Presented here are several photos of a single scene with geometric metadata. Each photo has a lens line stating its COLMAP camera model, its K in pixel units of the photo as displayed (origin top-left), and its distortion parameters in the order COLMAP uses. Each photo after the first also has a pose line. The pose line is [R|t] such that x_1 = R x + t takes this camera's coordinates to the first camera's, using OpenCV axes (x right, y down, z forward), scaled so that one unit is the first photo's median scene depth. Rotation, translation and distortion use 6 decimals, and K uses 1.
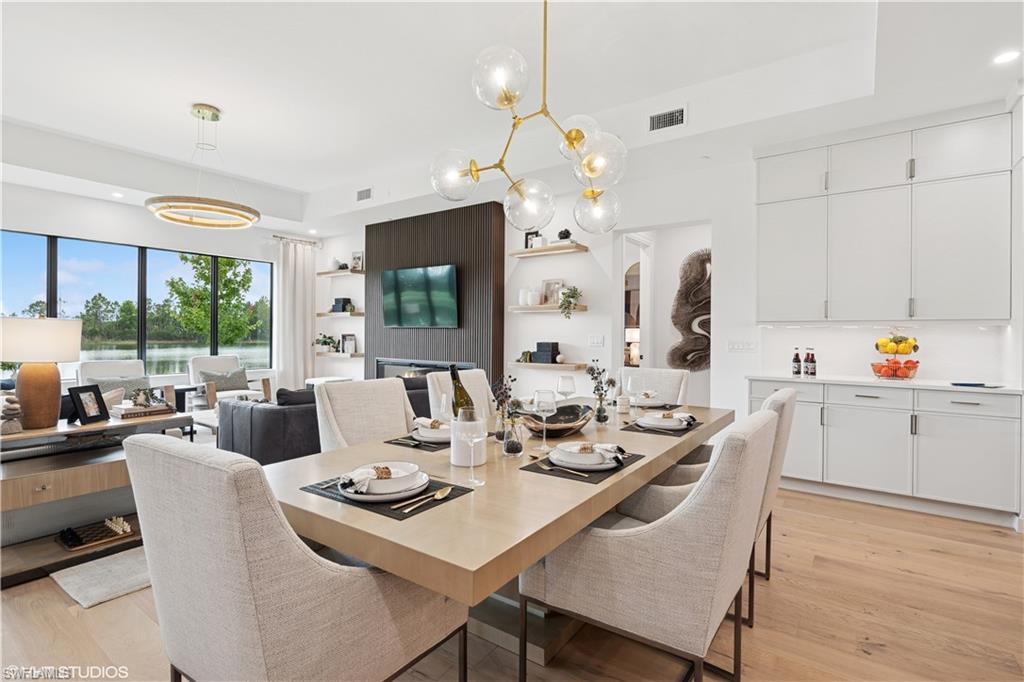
lens RADIAL K [[499.7, 0, 511.2], [0, 499.7, 330.2], [0, 0, 1]] dist [0.015583, 0.000628]
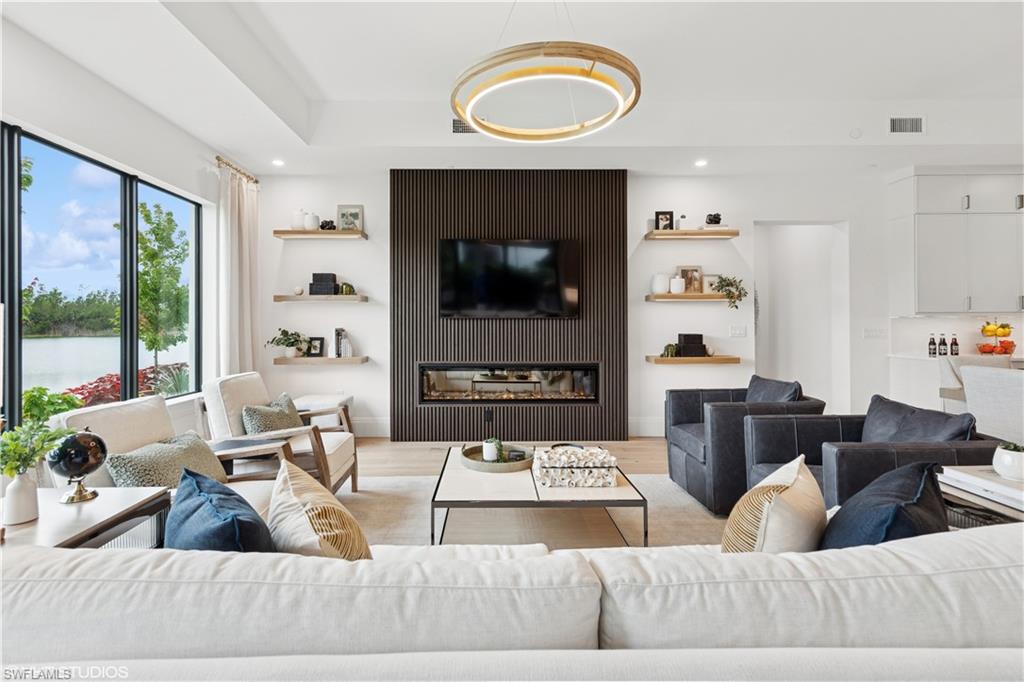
lens RADIAL K [[499.7, 0, 507.6], [0, 499.7, 323.2], [0, 0, 1]] dist [0.015583, 0.000628]
pose [[0.799100, -0.003960, 0.601185, -0.753946], [0.005606, 0.999984, -0.000864, 0.002961], [-0.601172, 0.004061, 0.799109, 0.470884]]
